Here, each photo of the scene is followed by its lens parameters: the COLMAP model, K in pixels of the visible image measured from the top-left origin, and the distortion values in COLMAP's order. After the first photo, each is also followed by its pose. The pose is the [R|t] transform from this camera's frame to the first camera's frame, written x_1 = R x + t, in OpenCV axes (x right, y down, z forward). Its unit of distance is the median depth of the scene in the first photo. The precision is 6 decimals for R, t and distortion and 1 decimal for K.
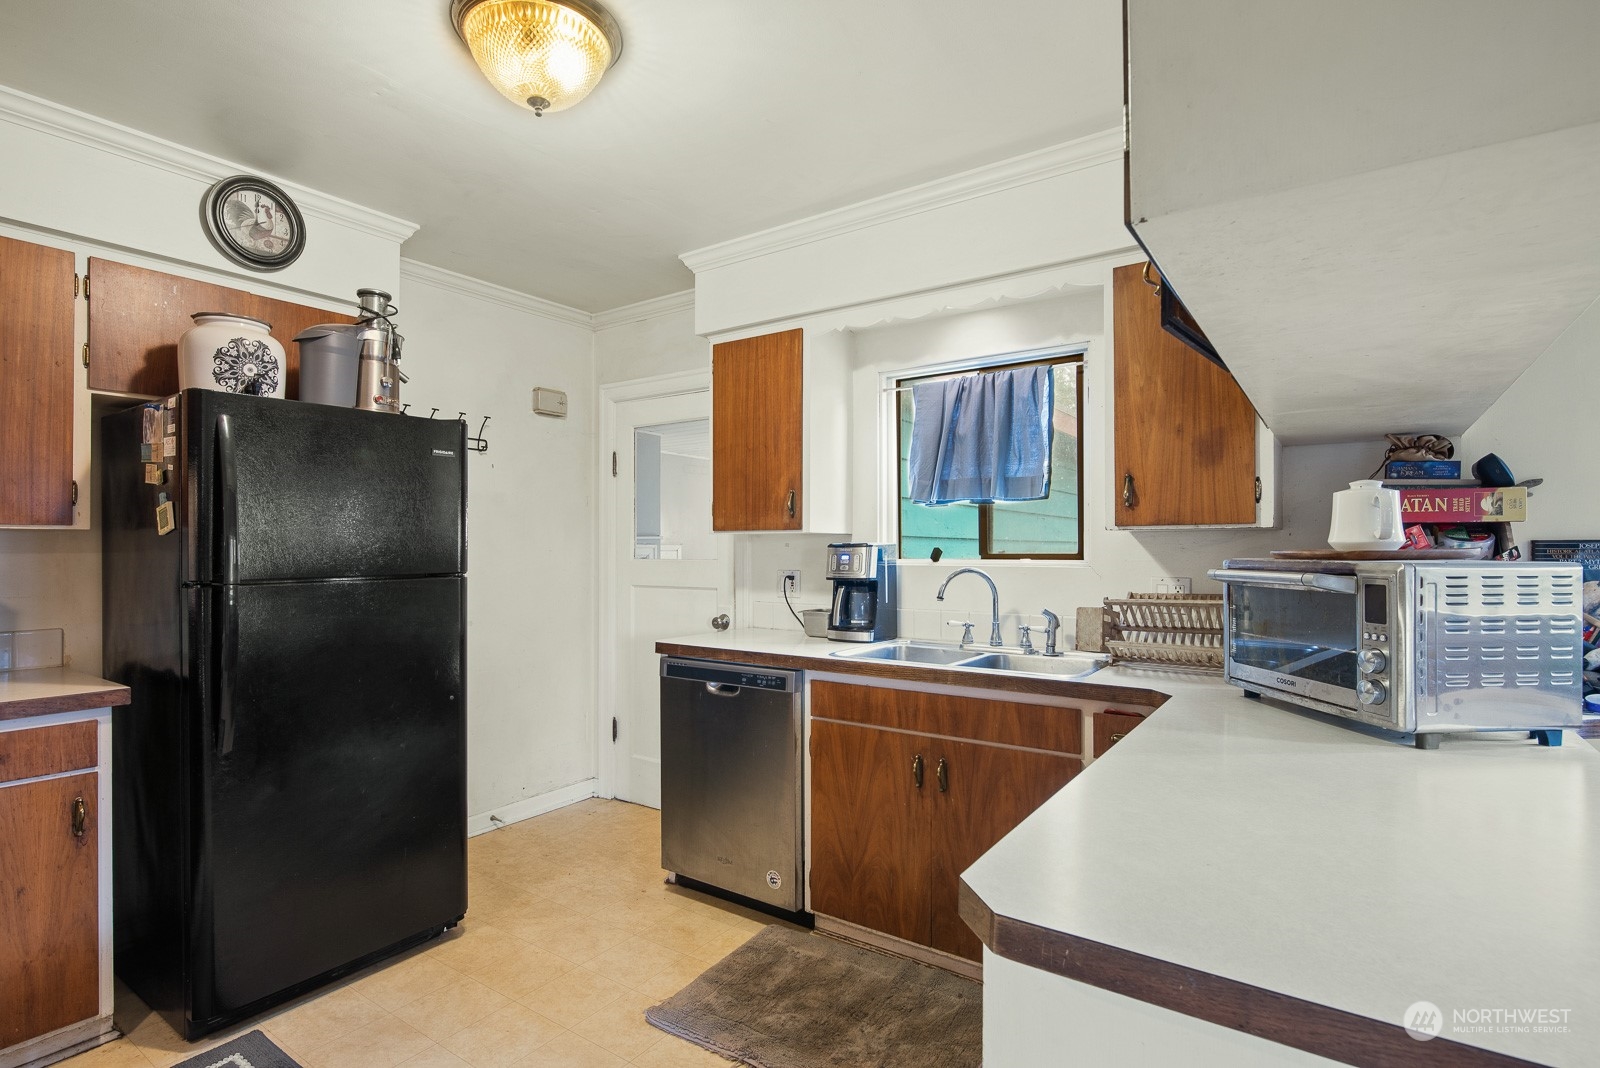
lens RADIAL K [[790.3, 0, 797.8], [0, 790.3, 548.8], [0, 0, 1]] dist [-0.011893, -0.000684]
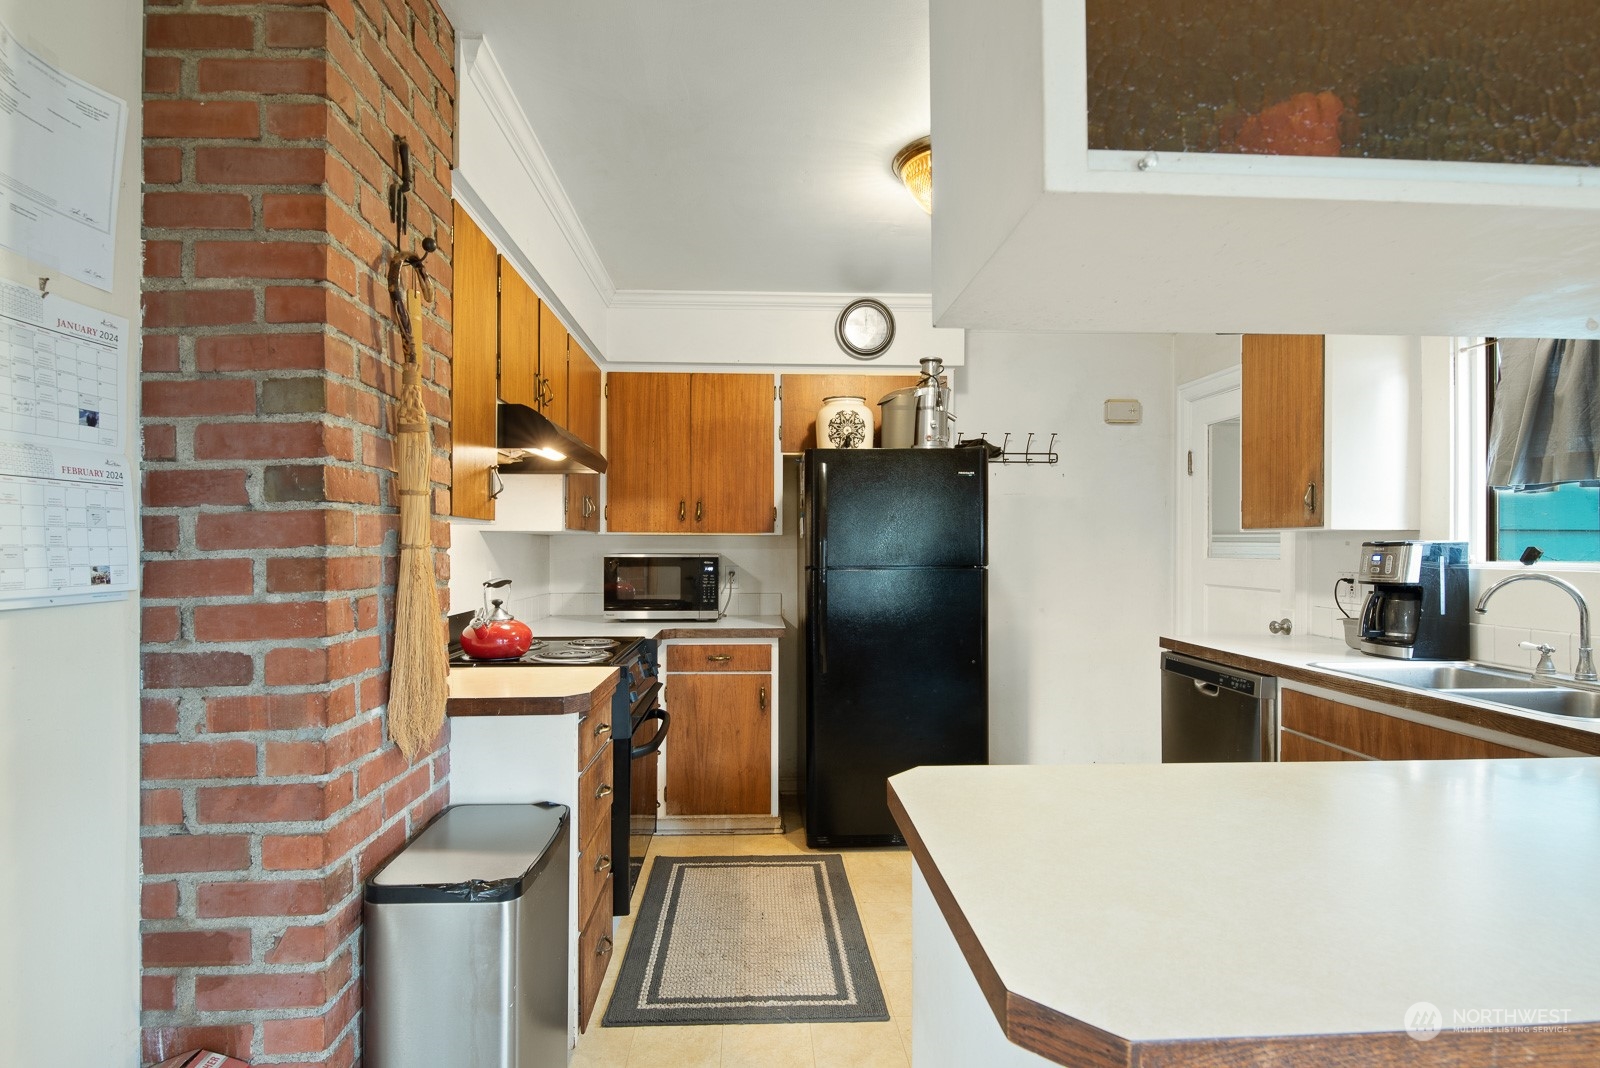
lens RADIAL K [[790.3, 0, 776.1], [0, 790.3, 547.7], [0, 0, 1]] dist [-0.011893, -0.000684]
pose [[0.601324, 0.003284, -0.798999, 0.368594], [-0.001989, 0.999995, 0.002613, -0.001142], [0.799003, 0.000018, 0.601327, -0.036232]]
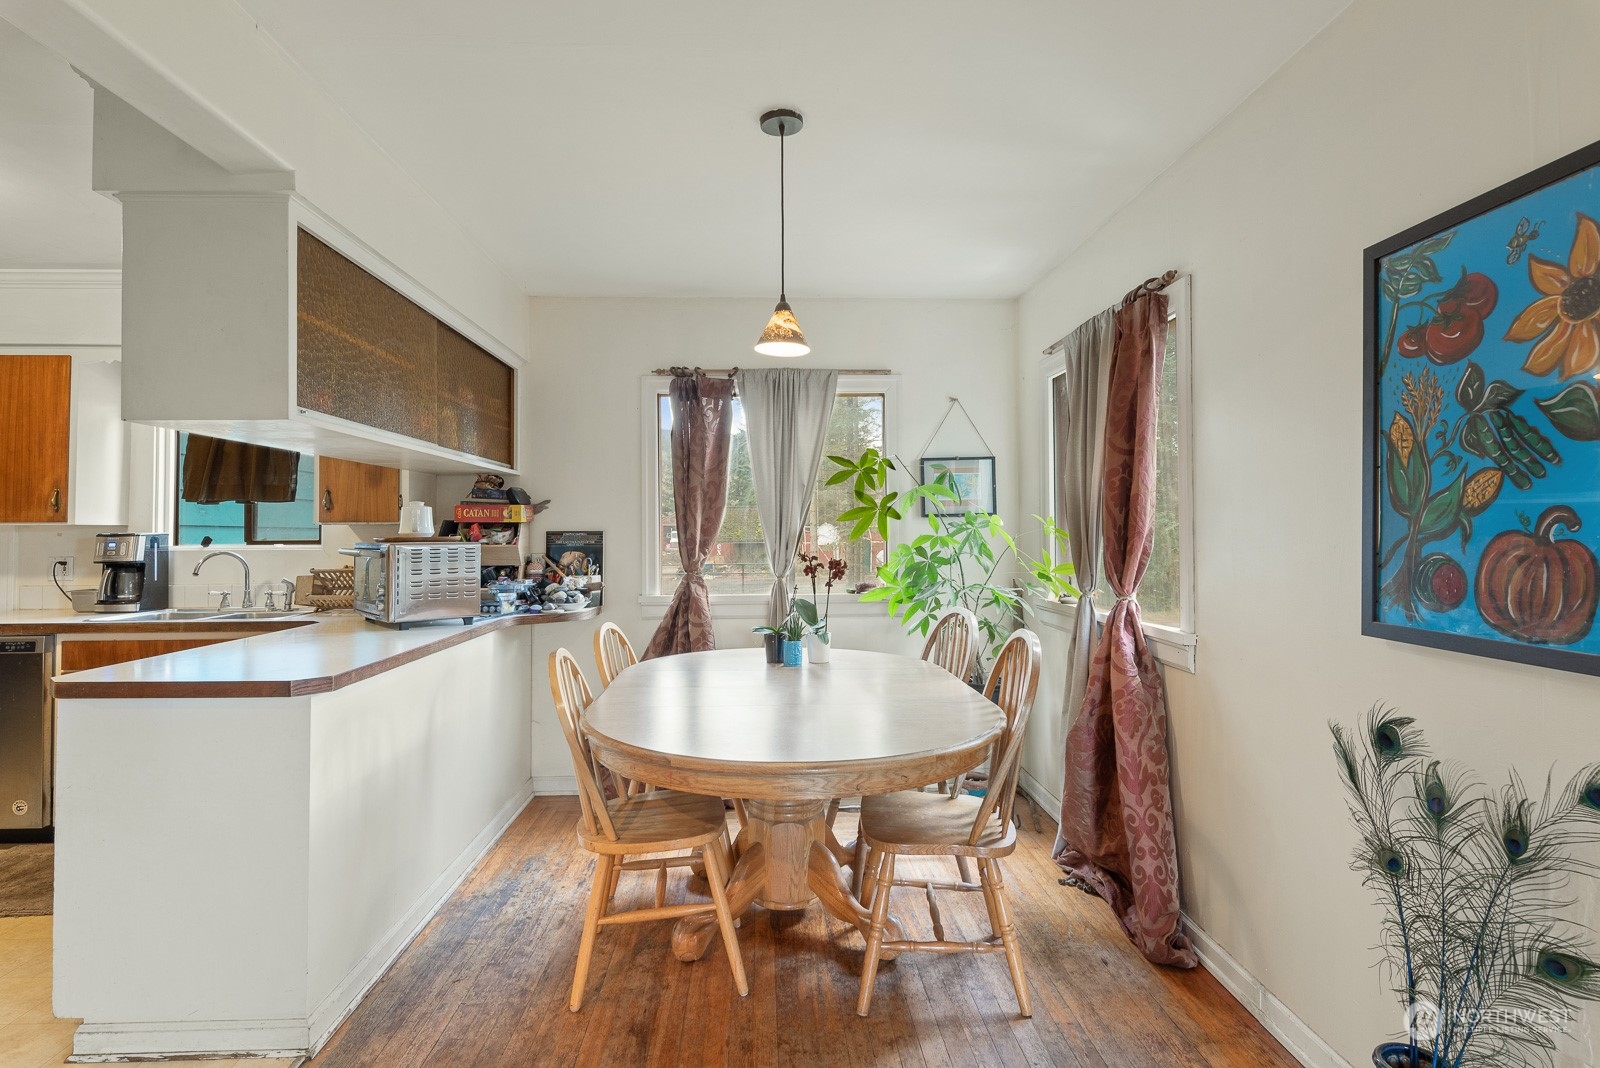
lens RADIAL K [[790.3, 0, 805.7], [0, 790.3, 509.4], [0, 0, 1]] dist [-0.011893, -0.000684]
pose [[0.781969, 0.013987, 0.623160, 0.152838], [0.004963, 0.999577, -0.028663, -0.004009], [-0.623297, 0.025506, 0.781569, -0.673928]]
